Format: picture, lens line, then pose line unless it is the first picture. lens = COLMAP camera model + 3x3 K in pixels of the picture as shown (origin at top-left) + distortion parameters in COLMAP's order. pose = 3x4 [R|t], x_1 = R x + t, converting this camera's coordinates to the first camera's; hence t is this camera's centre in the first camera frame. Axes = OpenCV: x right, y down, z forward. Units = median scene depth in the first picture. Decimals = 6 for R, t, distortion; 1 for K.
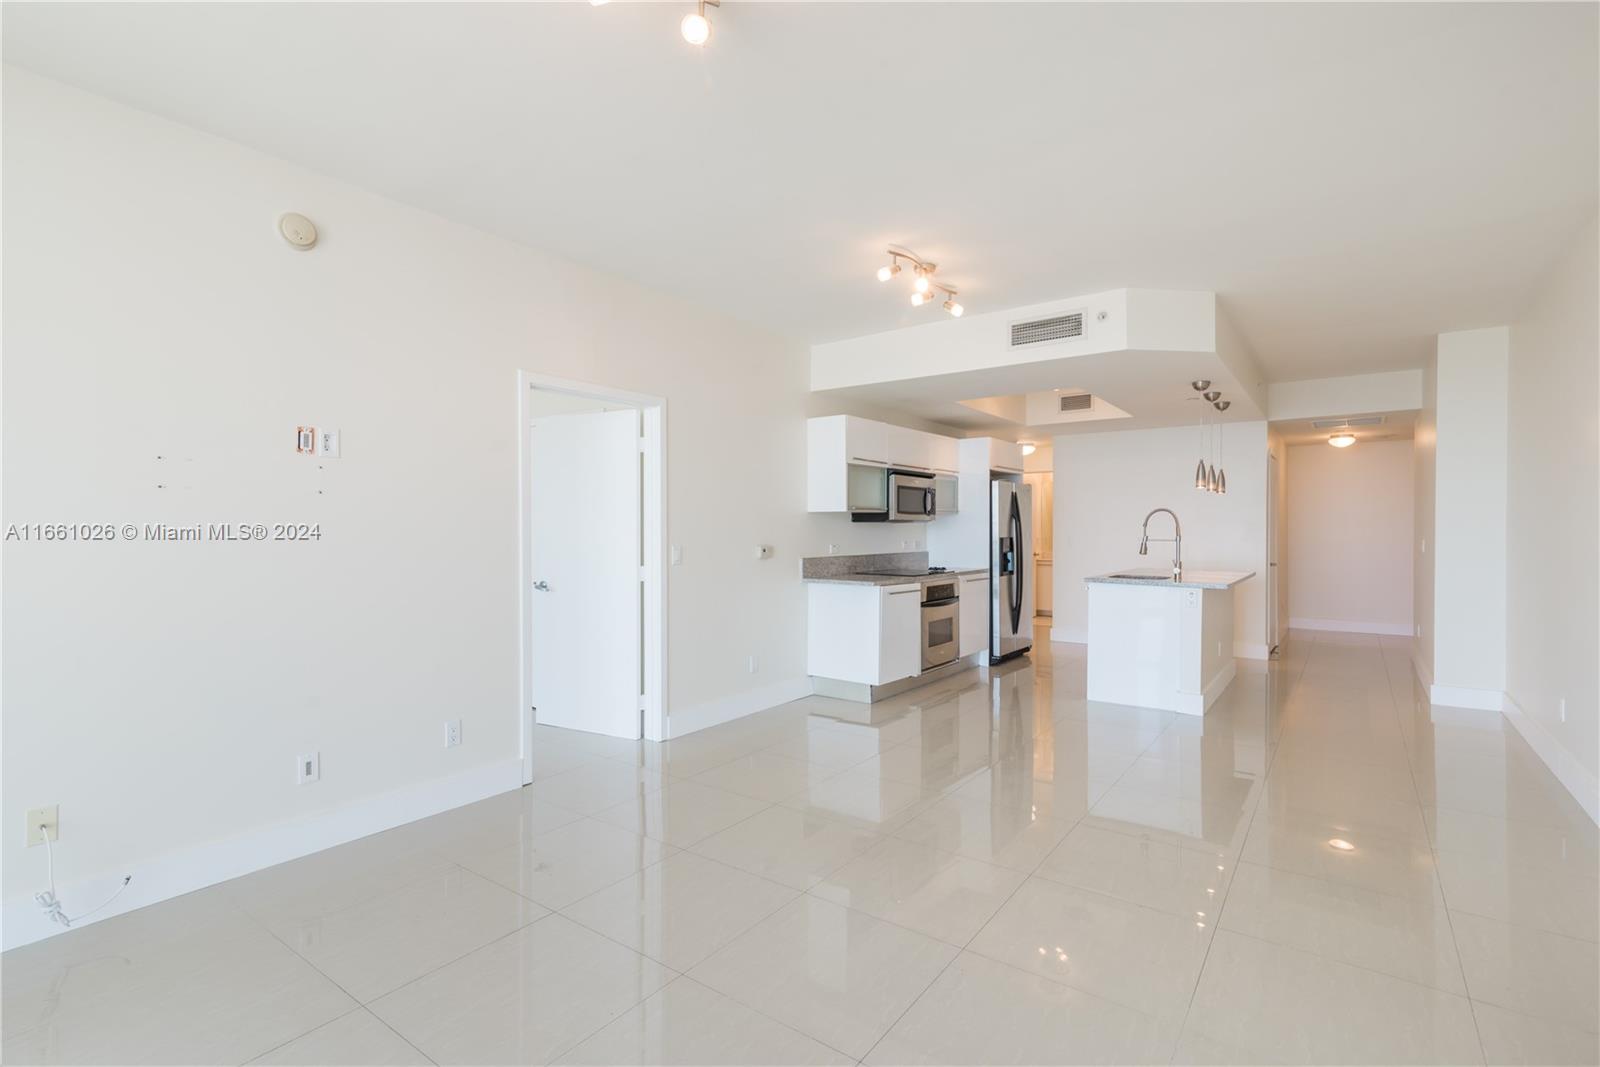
lens RADIAL K [[732.3, 0, 792.5], [0, 732.3, 532.9], [0, 0, 1]] dist [0.023484, -0.003061]
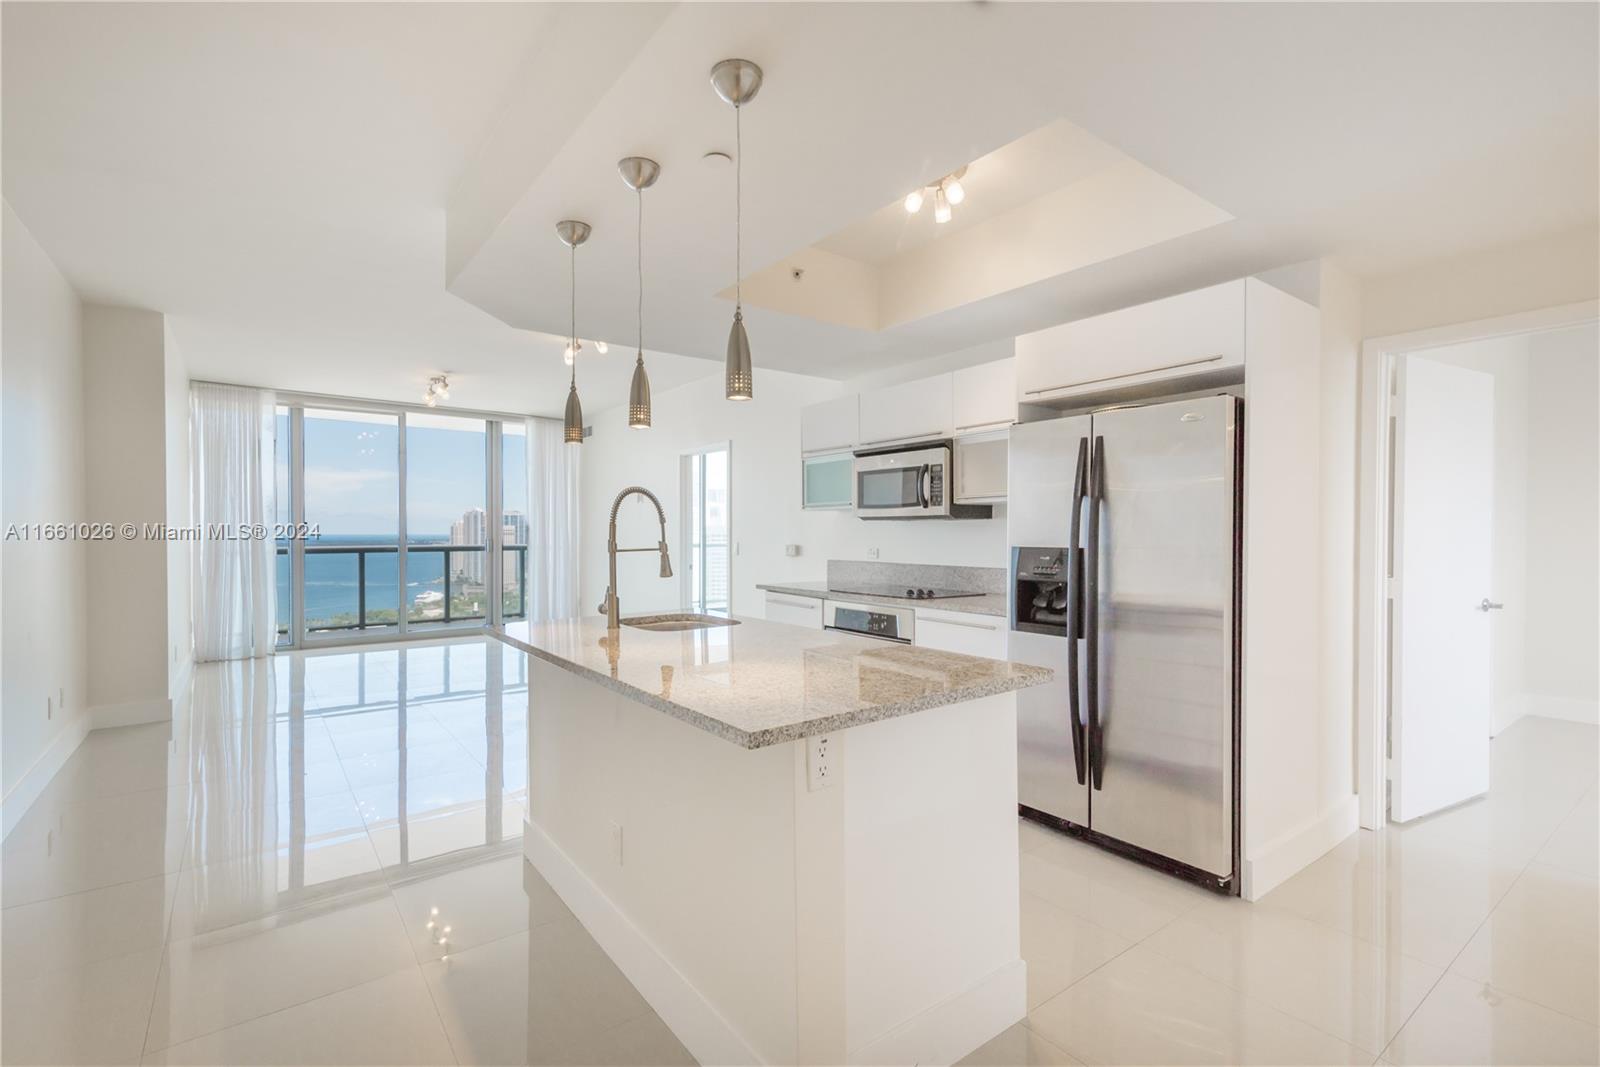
lens RADIAL K [[732.3, 0, 790.7], [0, 732.3, 536.0], [0, 0, 1]] dist [0.023484, -0.003061]
pose [[-0.294668, 0.007148, -0.955573, 0.888244], [-0.003871, 0.999955, 0.008674, -0.004640], [0.955592, 0.006255, -0.294627, 1.147889]]
